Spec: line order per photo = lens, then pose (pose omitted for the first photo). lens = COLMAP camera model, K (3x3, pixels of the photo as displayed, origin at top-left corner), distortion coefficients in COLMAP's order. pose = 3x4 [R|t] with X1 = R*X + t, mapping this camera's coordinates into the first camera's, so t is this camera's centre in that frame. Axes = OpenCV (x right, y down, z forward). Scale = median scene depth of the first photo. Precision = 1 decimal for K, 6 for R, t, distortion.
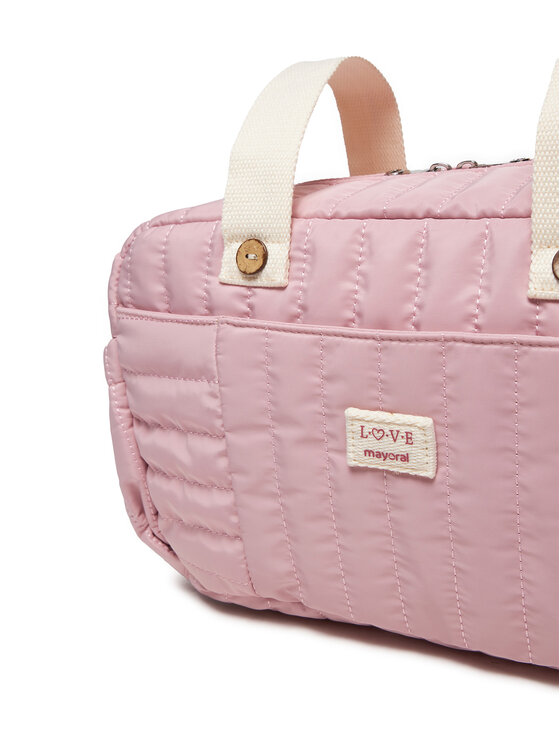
lens RADIAL K [[1046.5, 0, 280.0], [0, 1046.5, 373.0], [0, 0, 1]] dist [-0.003473, -0.033862]
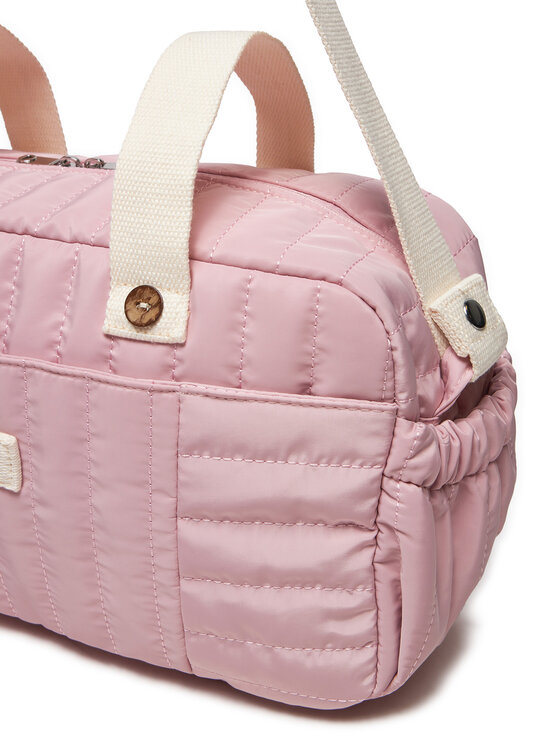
lens RADIAL K [[1046.5, 0, 280.0], [0, 1046.5, 373.0], [0, 0, 1]] dist [-0.003473, -0.033862]
pose [[0.984569, 0.035789, 0.171298, 0.224453], [-0.060178, 0.988408, 0.139382, -0.179976], [-0.164324, -0.147539, 0.975310, -0.040118]]
